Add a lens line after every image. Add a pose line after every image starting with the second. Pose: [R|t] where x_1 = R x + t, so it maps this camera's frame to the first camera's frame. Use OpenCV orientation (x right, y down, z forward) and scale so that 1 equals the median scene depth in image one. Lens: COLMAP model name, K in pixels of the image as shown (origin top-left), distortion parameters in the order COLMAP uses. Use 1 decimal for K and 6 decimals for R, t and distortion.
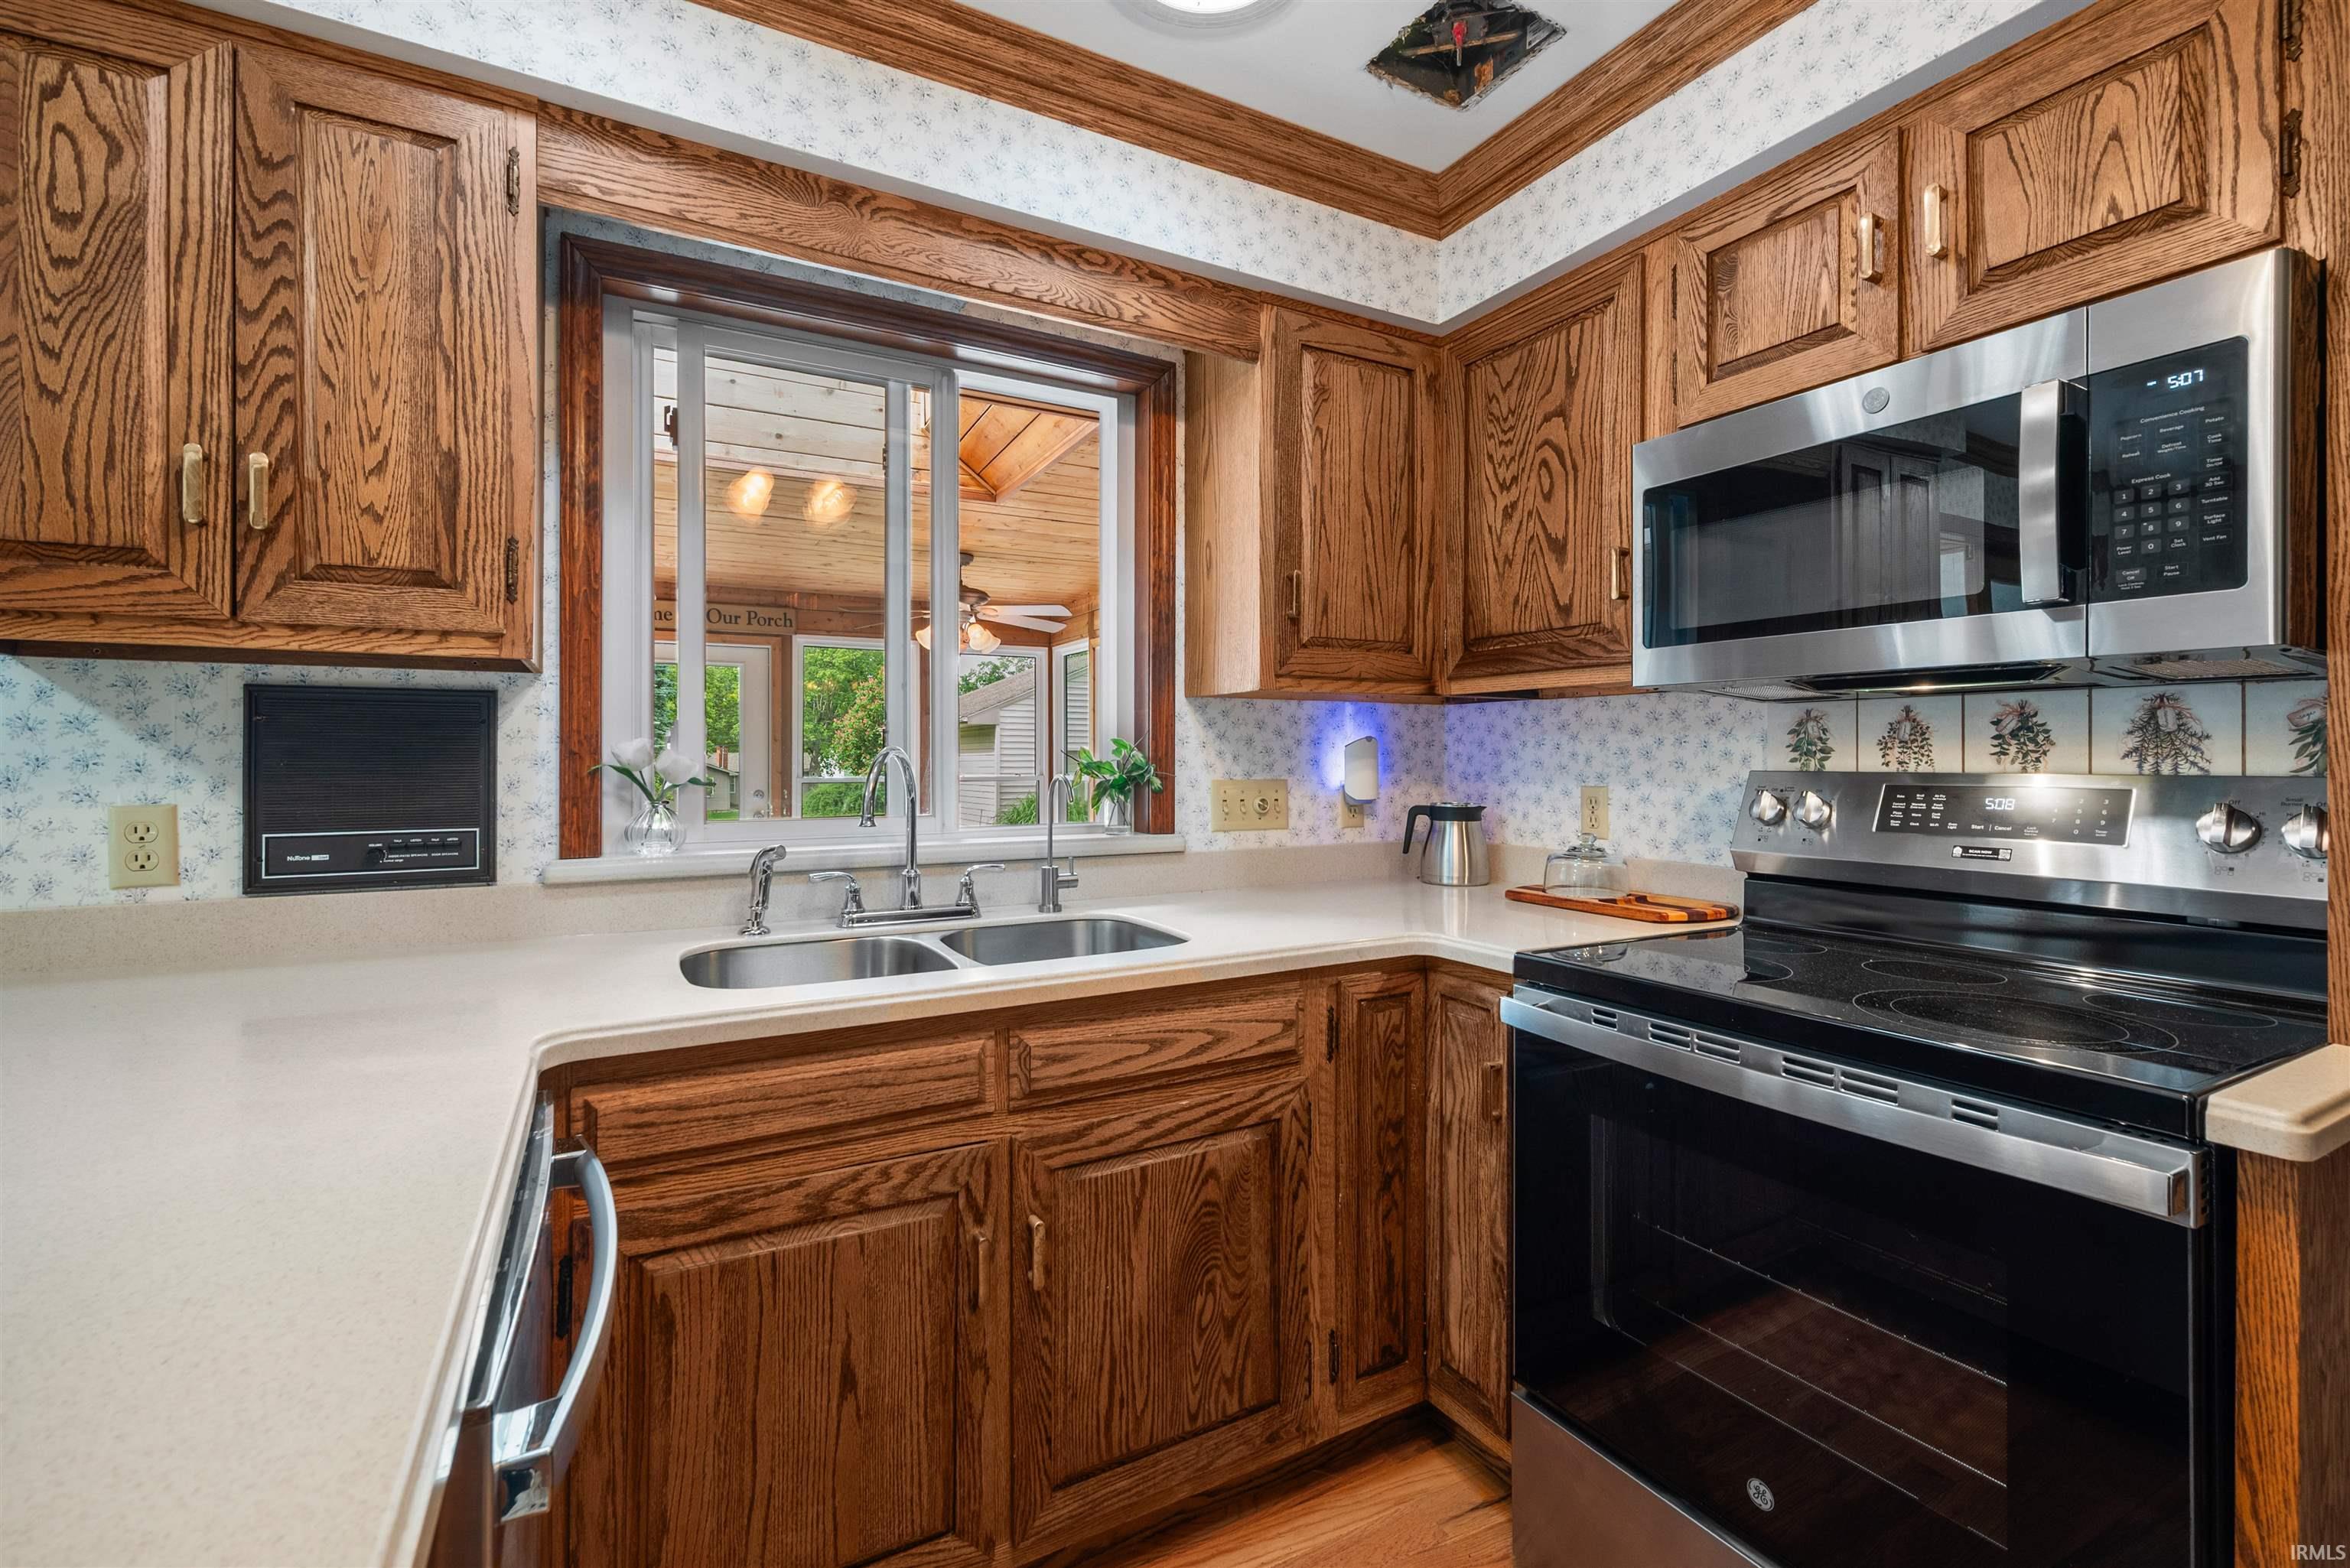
lens RADIAL K [[1000.7, 0, 1188.4], [0, 1000.7, 755.4], [0, 0, 1]] dist [-0.000936, -0.000800]
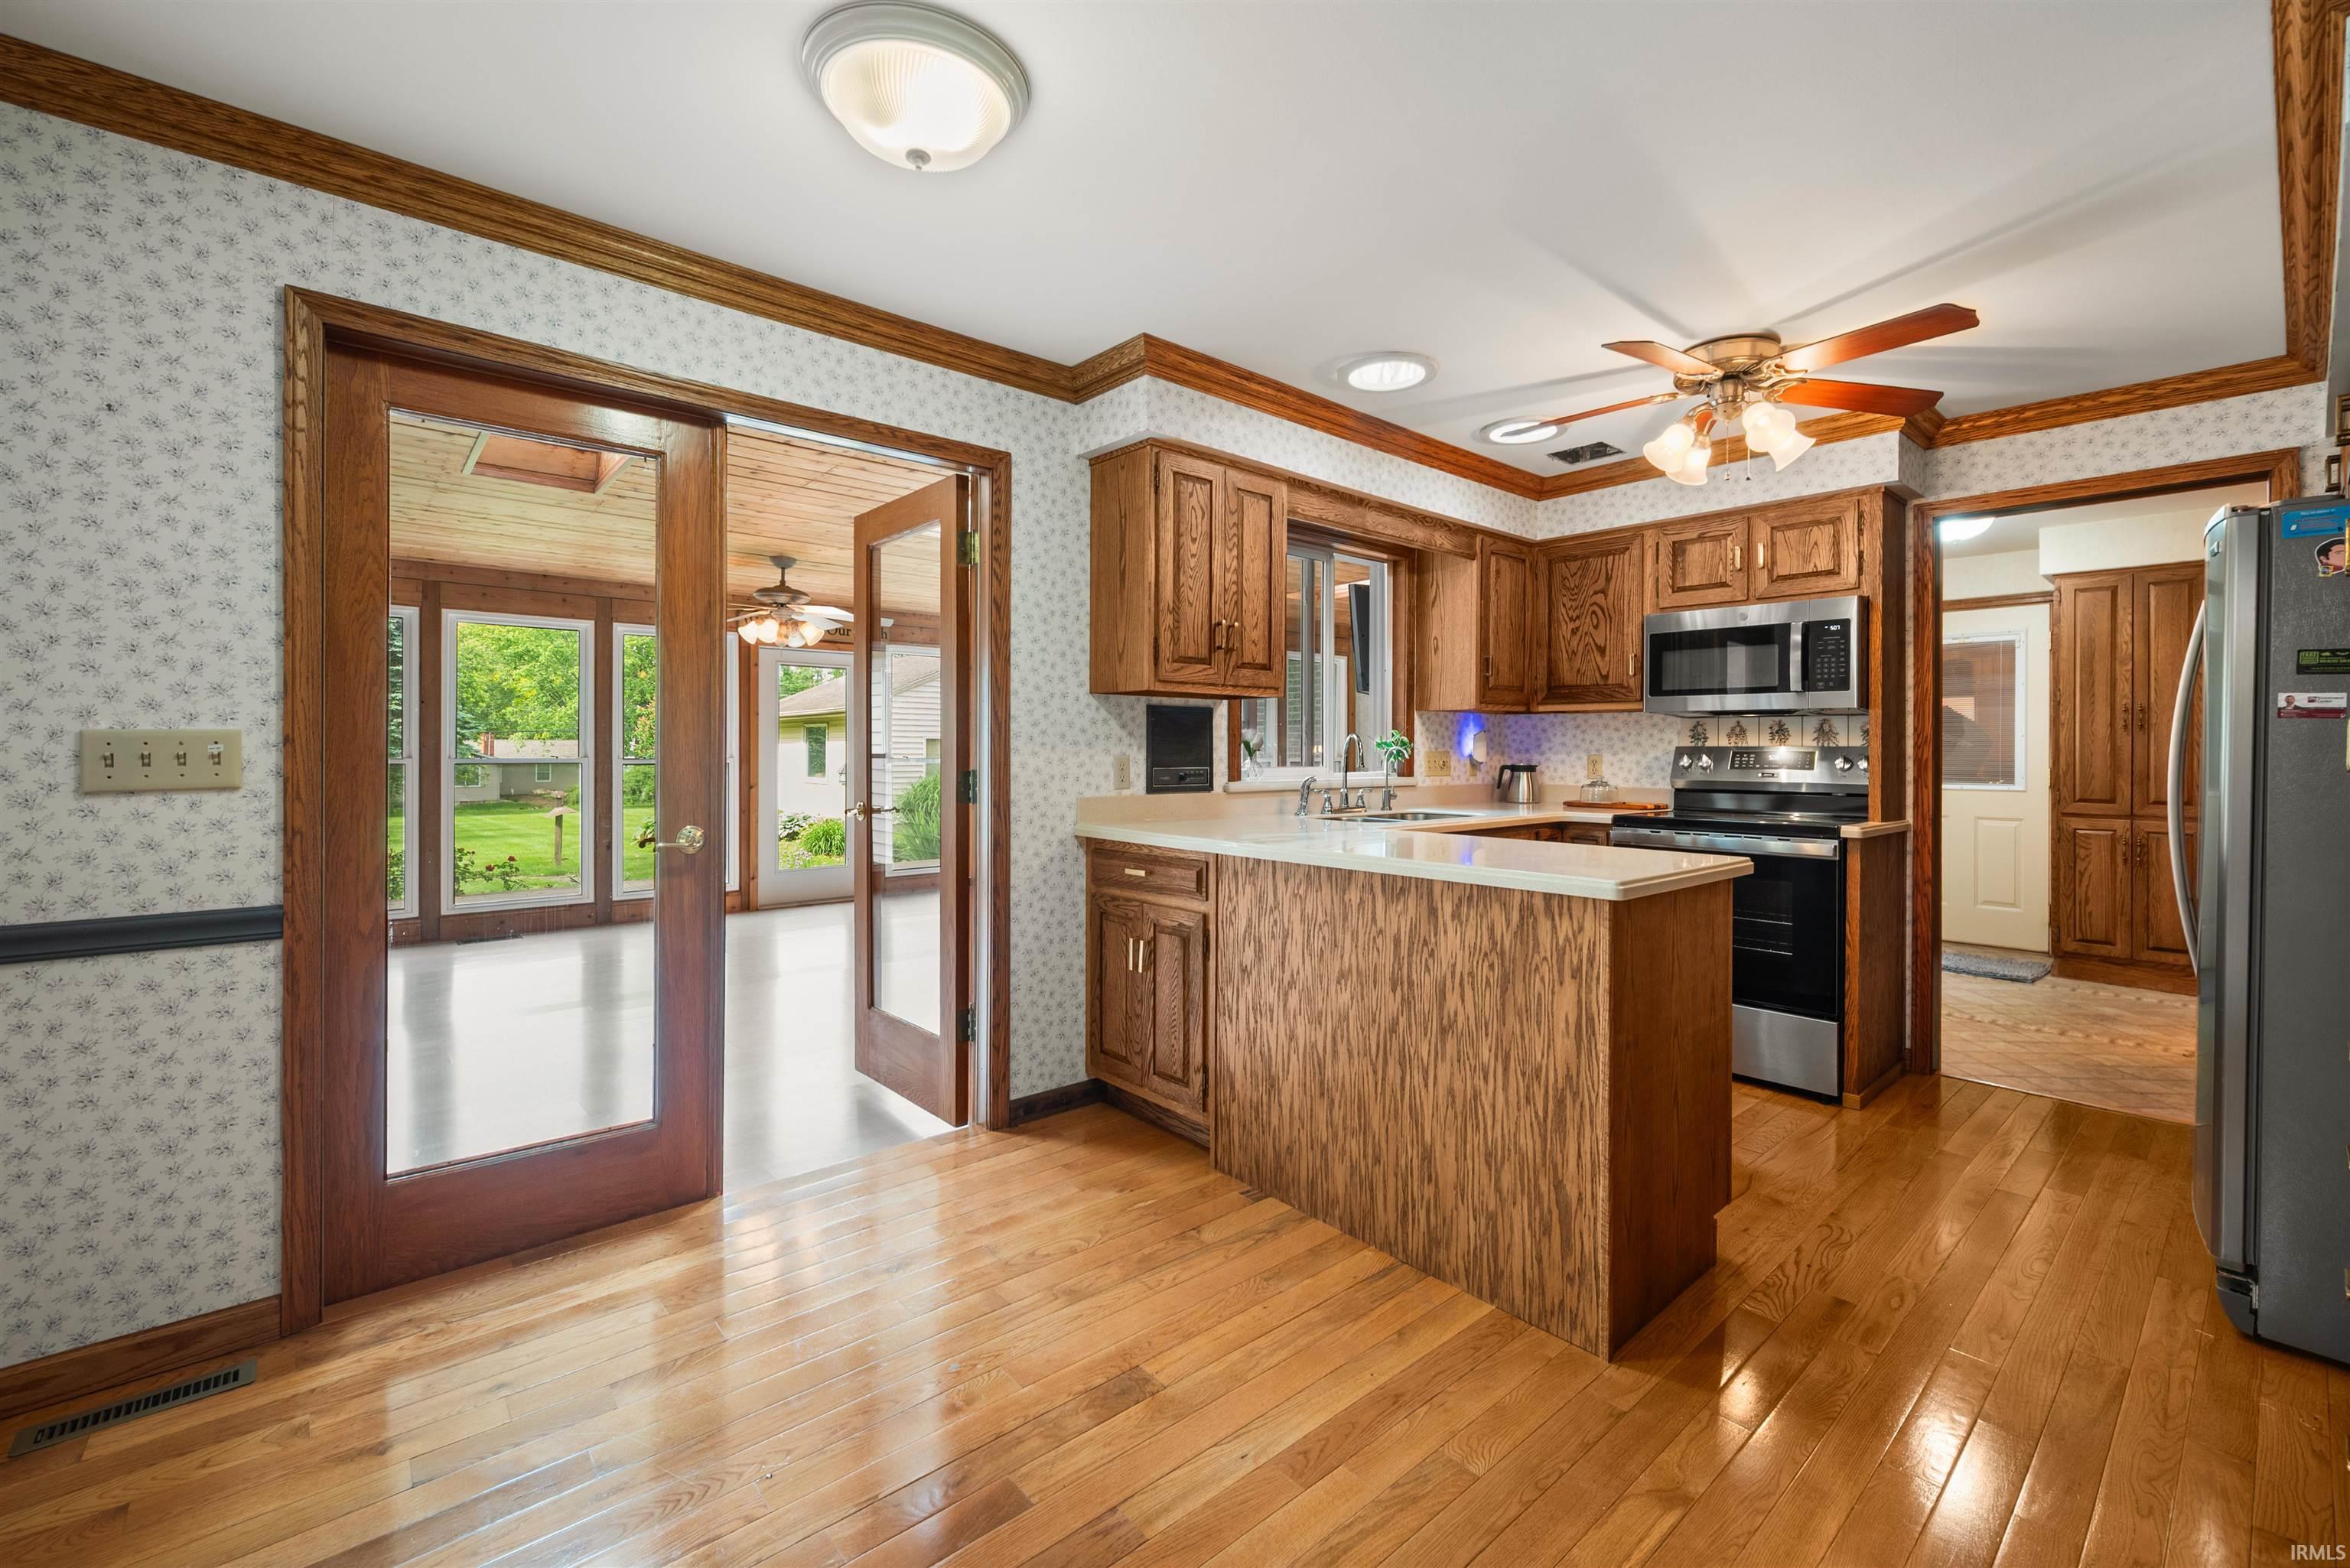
lens RADIAL K [[1000.7, 0, 1156.3], [0, 1000.7, 749.5], [0, 0, 1]] dist [-0.000936, -0.000800]
pose [[0.977435, 0.004522, 0.211186, -1.223540], [-0.005205, 0.999983, 0.002679, 0.024086], [-0.211170, -0.003717, 0.977442, -1.139308]]
